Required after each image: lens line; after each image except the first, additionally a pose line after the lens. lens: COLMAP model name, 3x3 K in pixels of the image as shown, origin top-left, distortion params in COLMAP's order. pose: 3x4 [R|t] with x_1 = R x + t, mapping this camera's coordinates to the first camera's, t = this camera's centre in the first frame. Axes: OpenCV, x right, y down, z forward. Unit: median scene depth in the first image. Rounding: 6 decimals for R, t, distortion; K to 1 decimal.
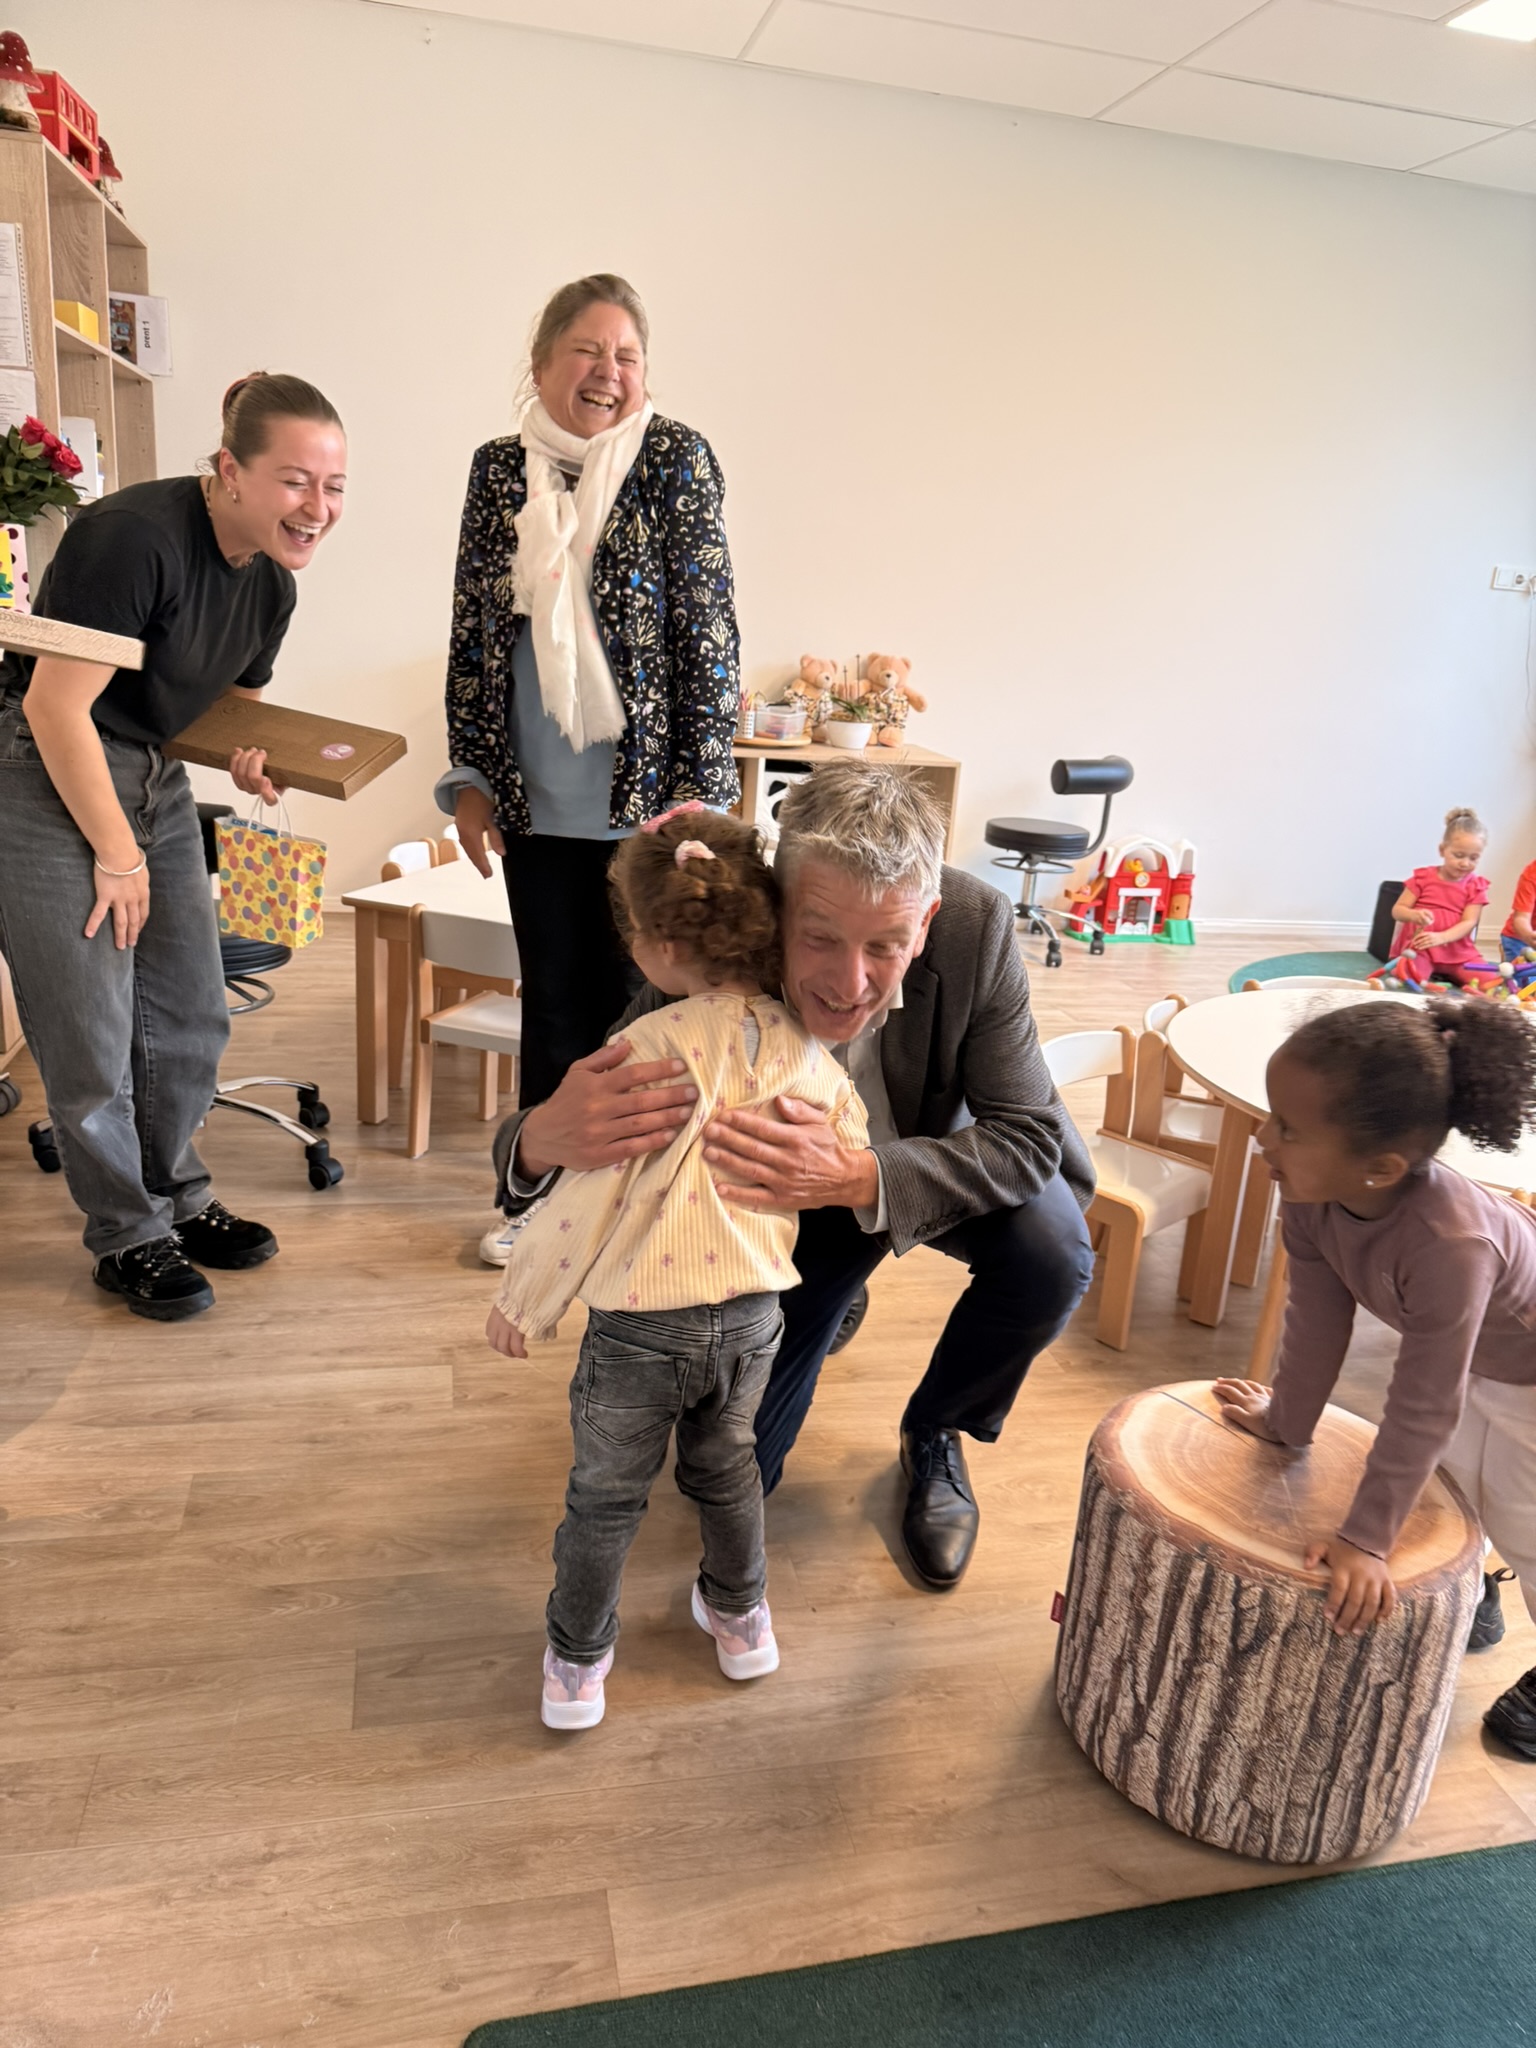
lens RADIAL K [[1446.5, 0, 768.0], [0, 1446.5, 1024.0], [0, 0, 1]] dist [0.071370, -0.092996]
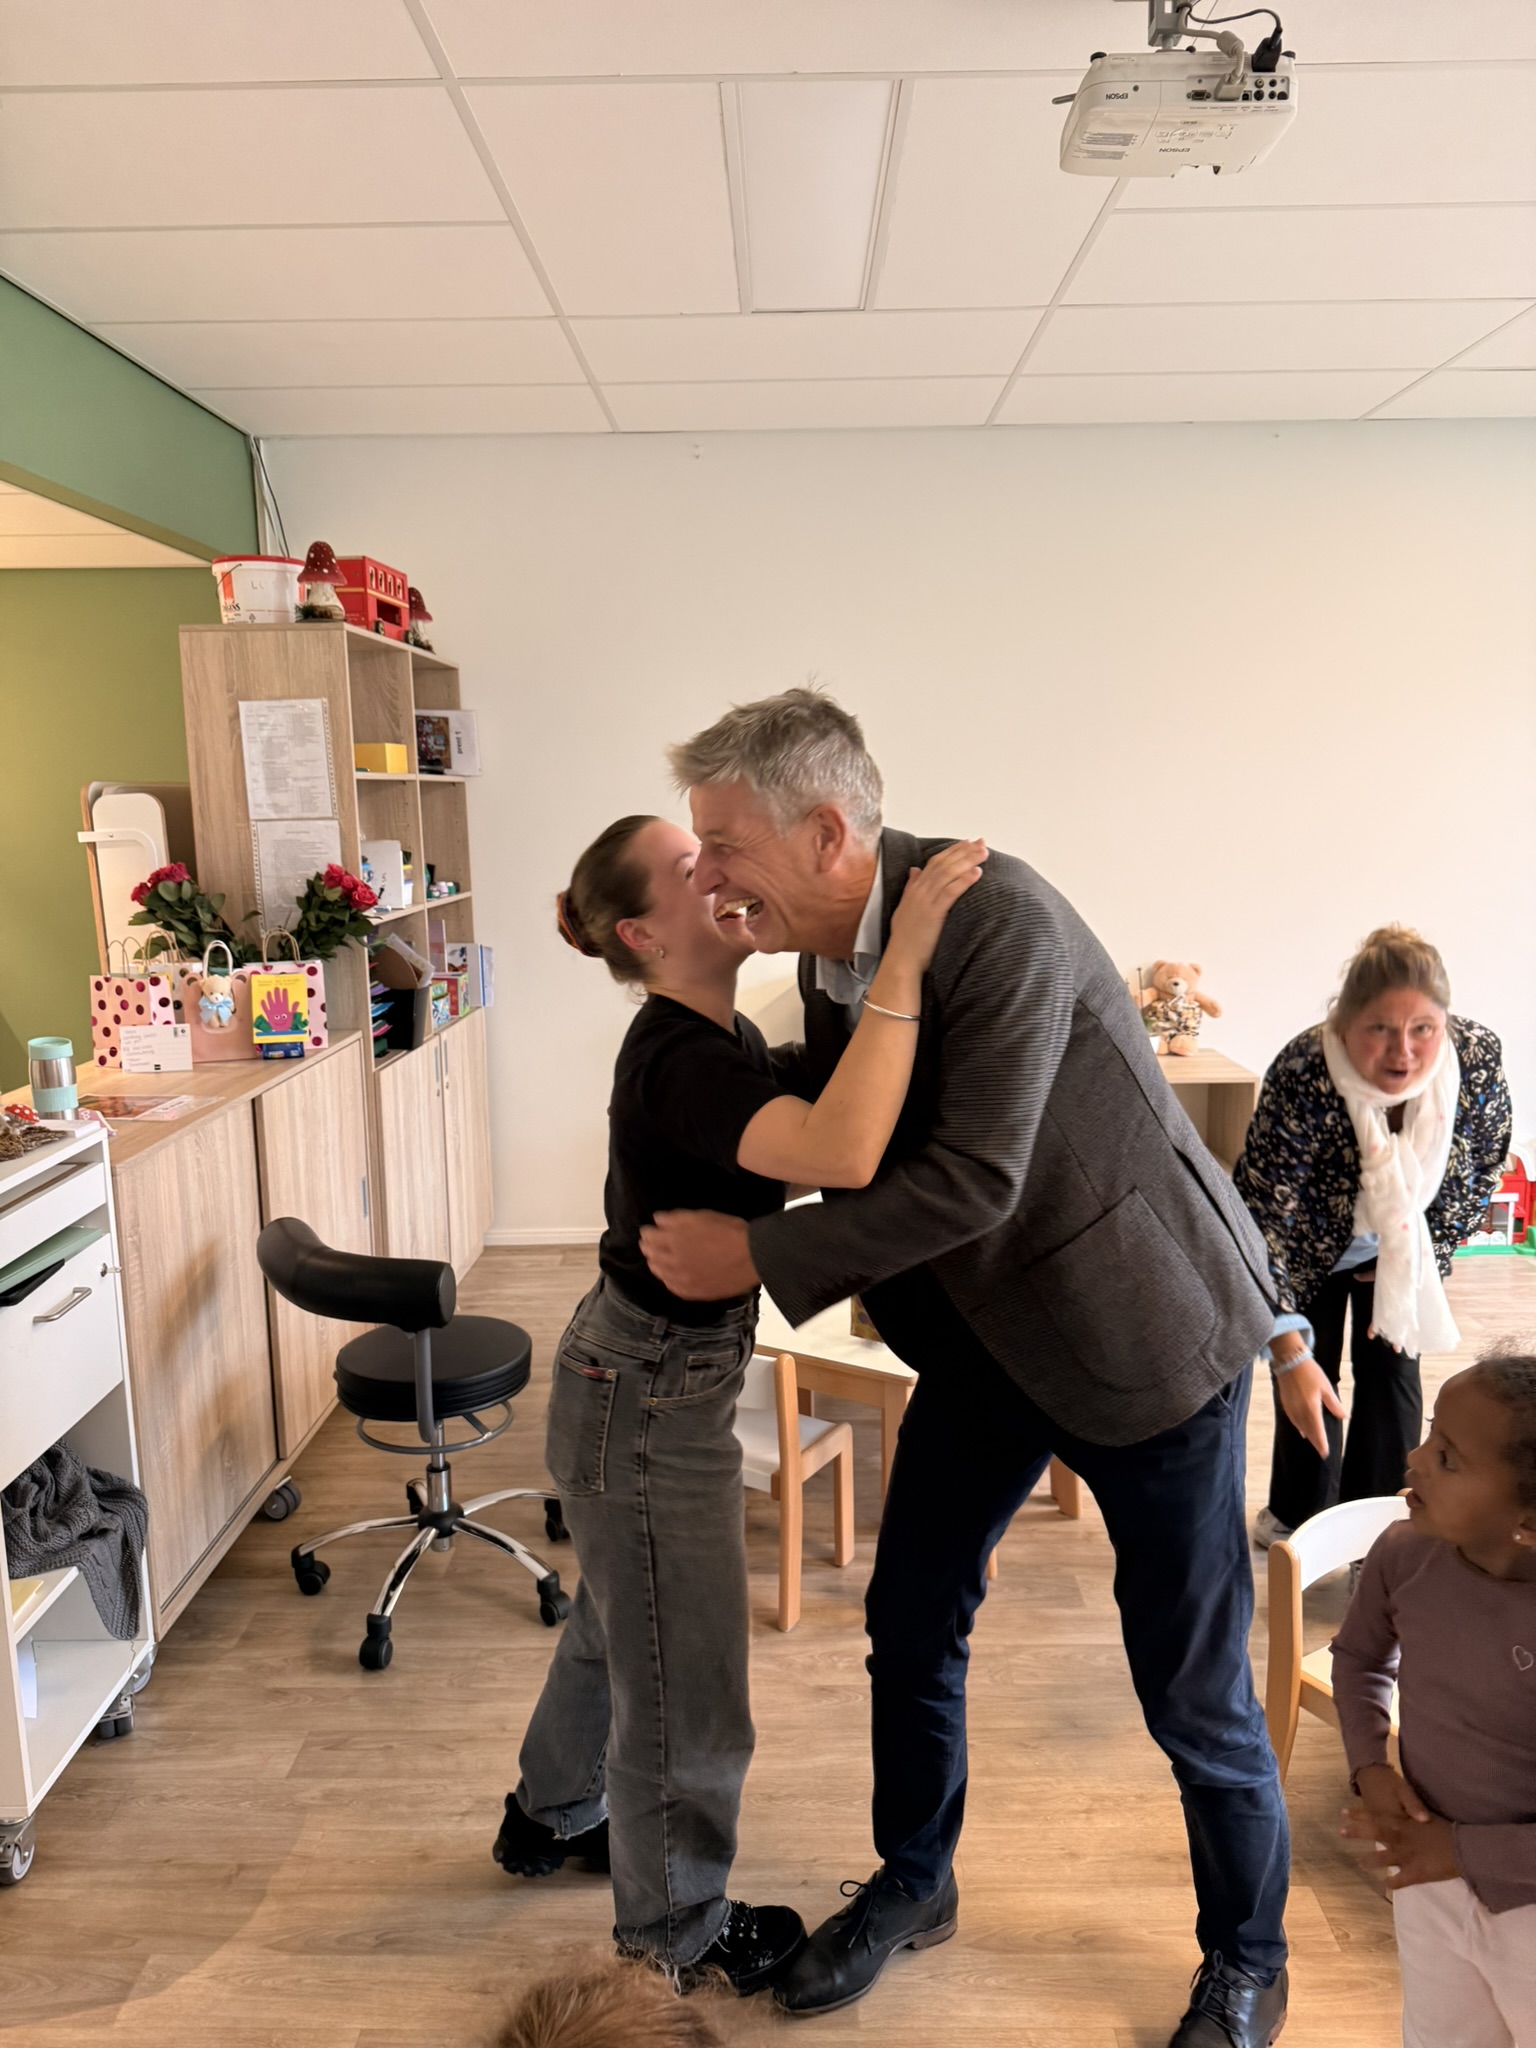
lens RADIAL K [[1446.5, 0, 768.0], [0, 1446.5, 1024.0], [0, 0, 1]] dist [0.071370, -0.092996]
pose [[0.968276, -0.050586, -0.244710, 0.075236], [0.016415, 0.990056, -0.139712, -0.114029], [0.249344, 0.131263, 0.959478, 0.025988]]
